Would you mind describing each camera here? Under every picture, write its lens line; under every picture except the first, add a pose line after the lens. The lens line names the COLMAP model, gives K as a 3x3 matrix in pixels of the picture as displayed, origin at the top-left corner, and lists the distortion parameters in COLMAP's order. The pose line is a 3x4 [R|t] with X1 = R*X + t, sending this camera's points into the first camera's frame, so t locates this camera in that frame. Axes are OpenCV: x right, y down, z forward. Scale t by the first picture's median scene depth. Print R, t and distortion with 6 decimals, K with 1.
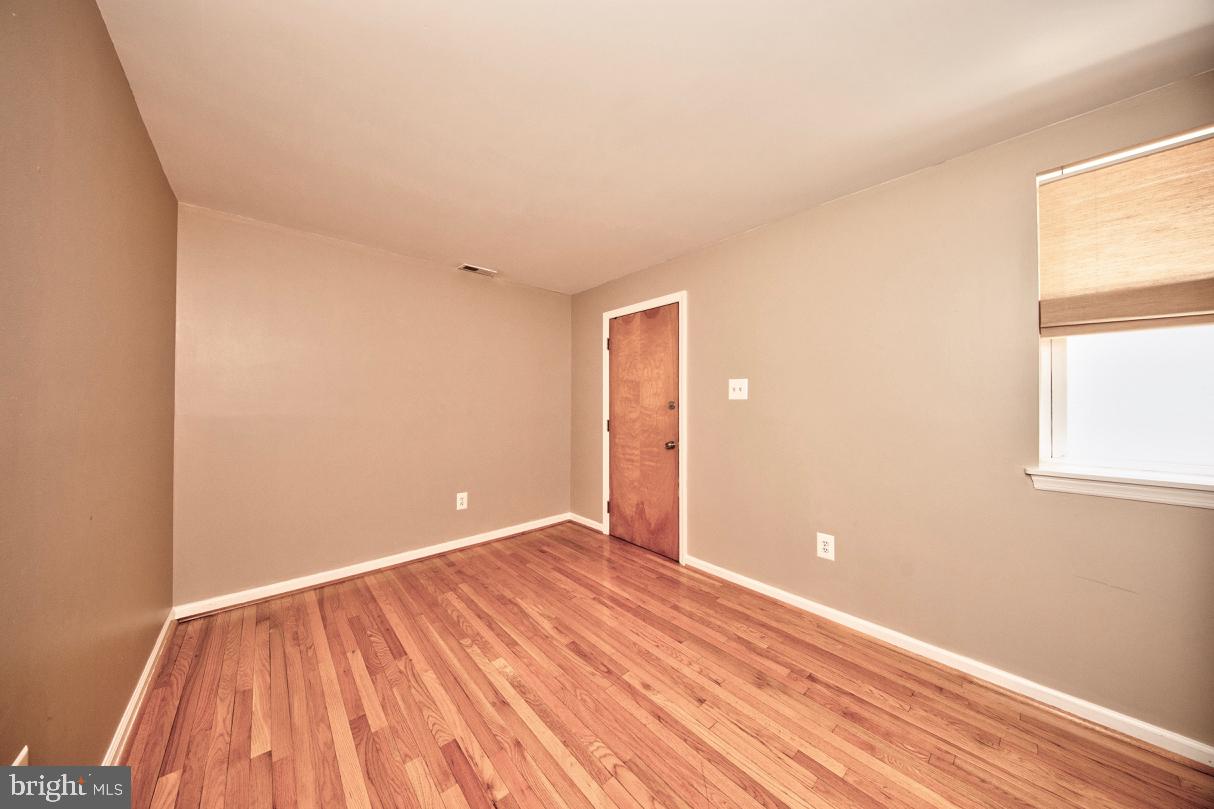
lens RADIAL K [[390.2, 0, 603.2], [0, 390.2, 400.4], [0, 0, 1]] dist [0.011280, -0.004497]
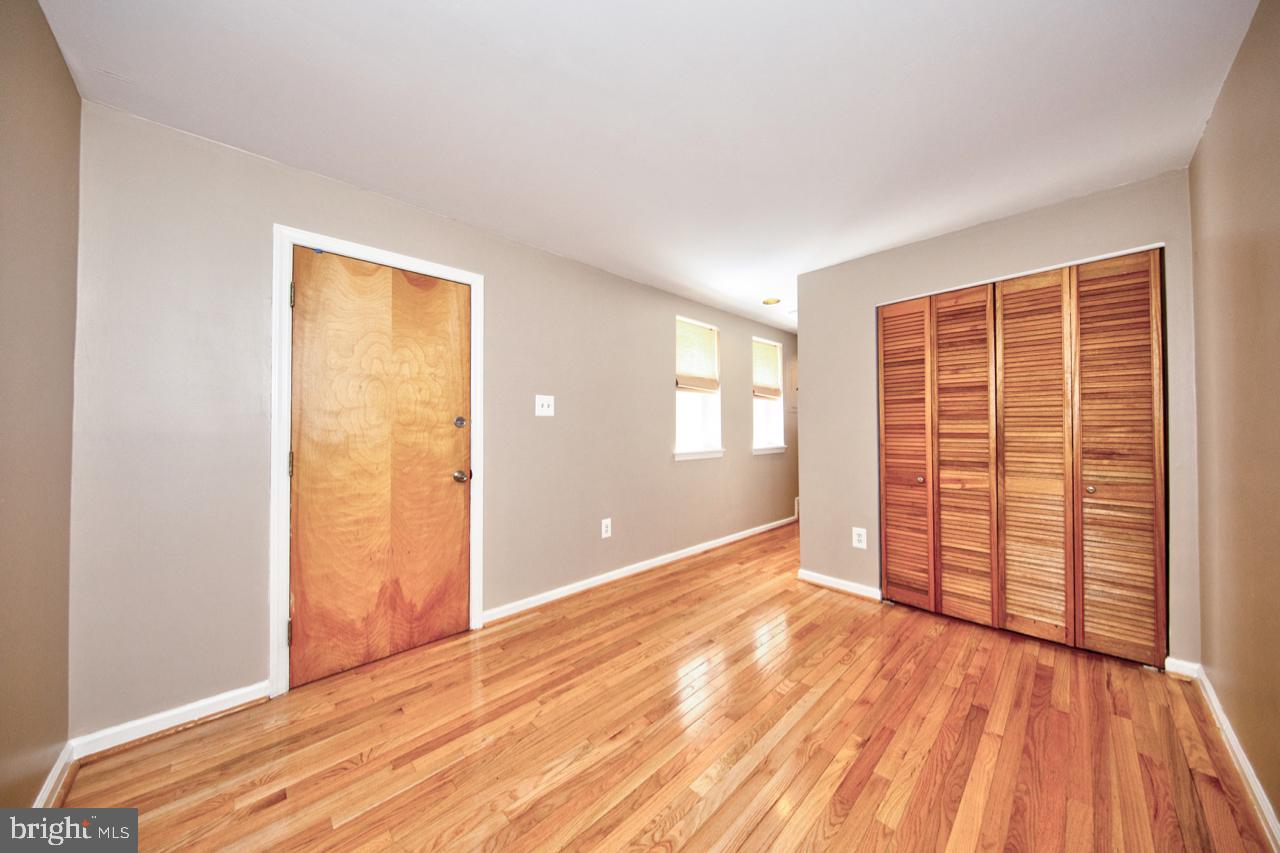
lens RADIAL K [[411.4, 0, 636.0], [0, 411.4, 422.2], [0, 0, 1]] dist [0.011280, -0.004497]
pose [[-0.042338, 0.010374, 0.999049, -0.722102], [-0.003696, 0.999938, -0.010540, 0.023880], [-0.999096, -0.004139, -0.042297, 0.830800]]
